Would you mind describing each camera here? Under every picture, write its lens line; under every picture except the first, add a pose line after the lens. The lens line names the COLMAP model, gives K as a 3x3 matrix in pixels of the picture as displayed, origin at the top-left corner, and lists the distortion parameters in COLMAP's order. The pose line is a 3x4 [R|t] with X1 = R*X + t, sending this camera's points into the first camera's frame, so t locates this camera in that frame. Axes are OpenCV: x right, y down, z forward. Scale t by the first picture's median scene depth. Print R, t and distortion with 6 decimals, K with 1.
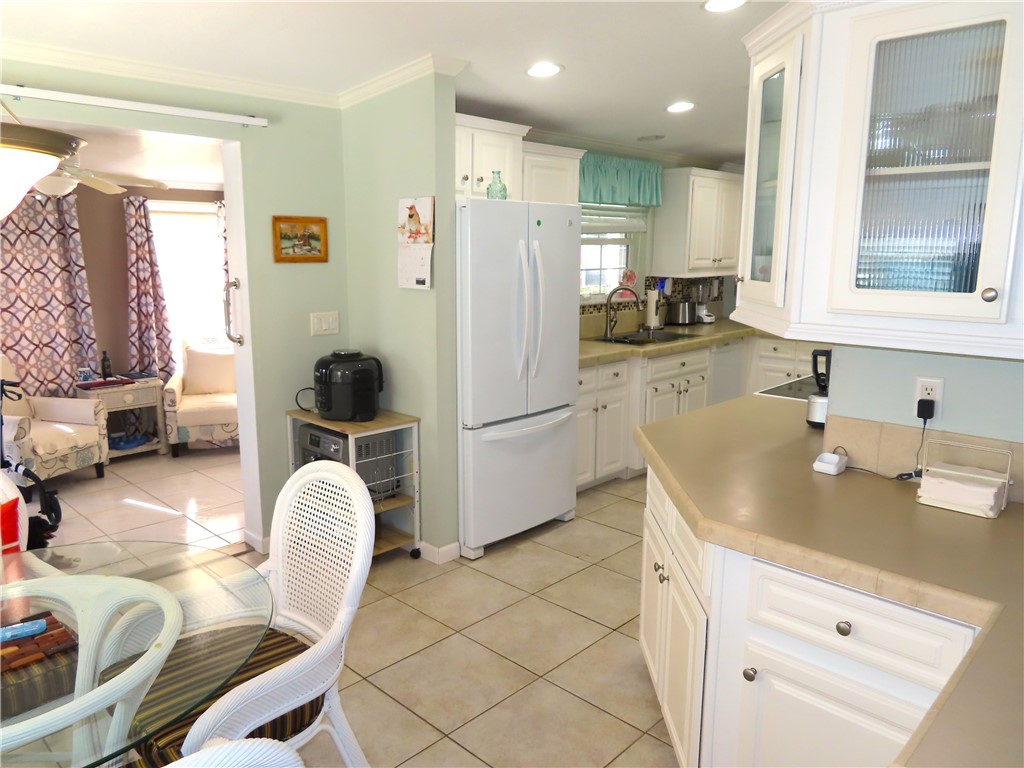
lens RADIAL K [[730.2, 0, 513.7], [0, 730.2, 383.5], [0, 0, 1]] dist [-0.014516, 0.006565]
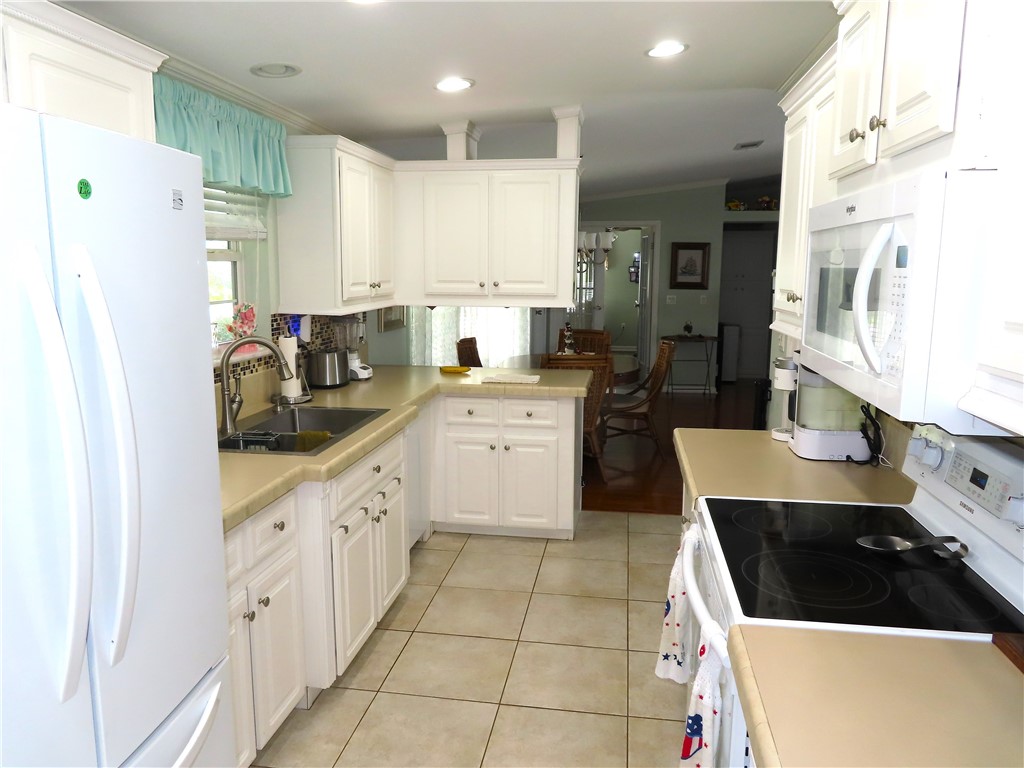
lens RADIAL K [[730.2, 0, 512.6], [0, 730.2, 385.4], [0, 0, 1]] dist [-0.014516, 0.006565]
pose [[0.819678, -0.087396, 0.566118, 0.000831], [0.099506, 0.994991, 0.009531, -0.075269], [-0.564115, 0.048520, 0.824269, 0.403151]]
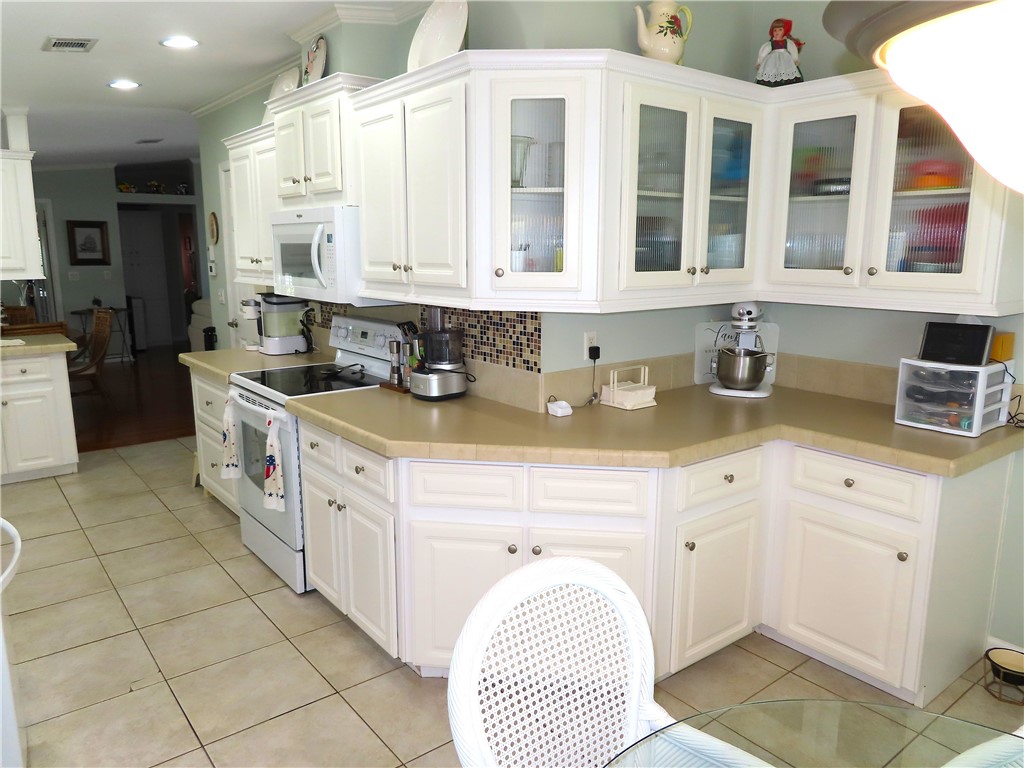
lens RADIAL K [[730.2, 0, 510.3], [0, 730.2, 386.0], [0, 0, 1]] dist [-0.014516, 0.006565]
pose [[0.138615, -0.186447, 0.972637, -0.303476], [0.180501, 0.970425, 0.160298, -0.055834], [-0.973758, 0.153343, 0.168169, 0.310511]]
